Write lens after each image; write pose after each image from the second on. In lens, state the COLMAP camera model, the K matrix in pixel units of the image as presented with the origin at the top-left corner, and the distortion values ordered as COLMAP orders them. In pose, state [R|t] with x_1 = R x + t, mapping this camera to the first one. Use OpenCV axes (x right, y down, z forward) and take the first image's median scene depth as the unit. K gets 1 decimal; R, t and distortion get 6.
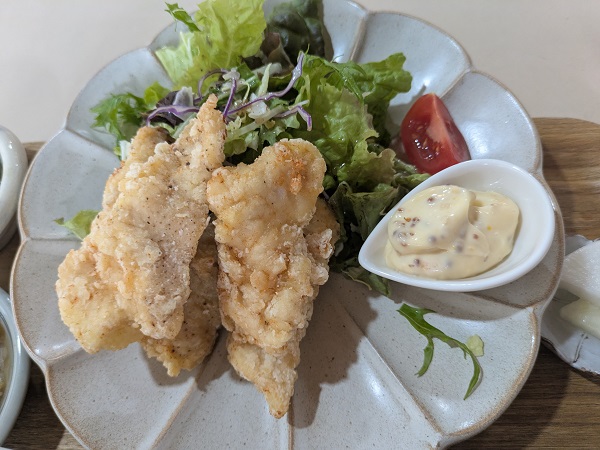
lens RADIAL K [[438.3, 0, 300.0], [0, 438.3, 225.0], [0, 0, 1]] dist [0.001032, -0.003614]
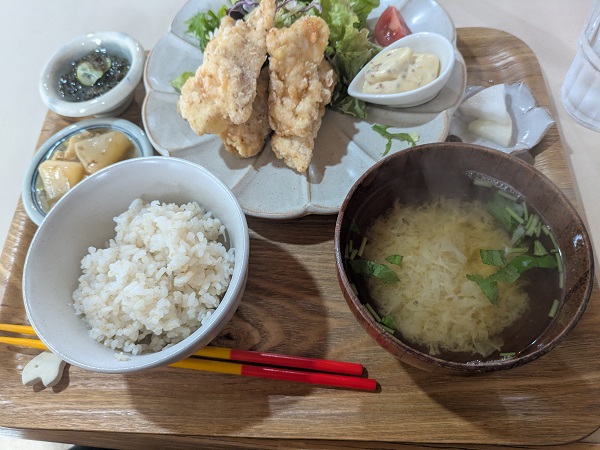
lens RADIAL K [[429.9, 0, 284.8], [0, 429.9, 225.5], [0, 0, 1]] dist [0.004907, -0.000637]
pose [[0.999641, 0.006799, -0.025903, -0.074486], [-0.007873, 0.999104, -0.041581, 0.738880], [0.025597, 0.041770, 0.998799, -0.749600]]
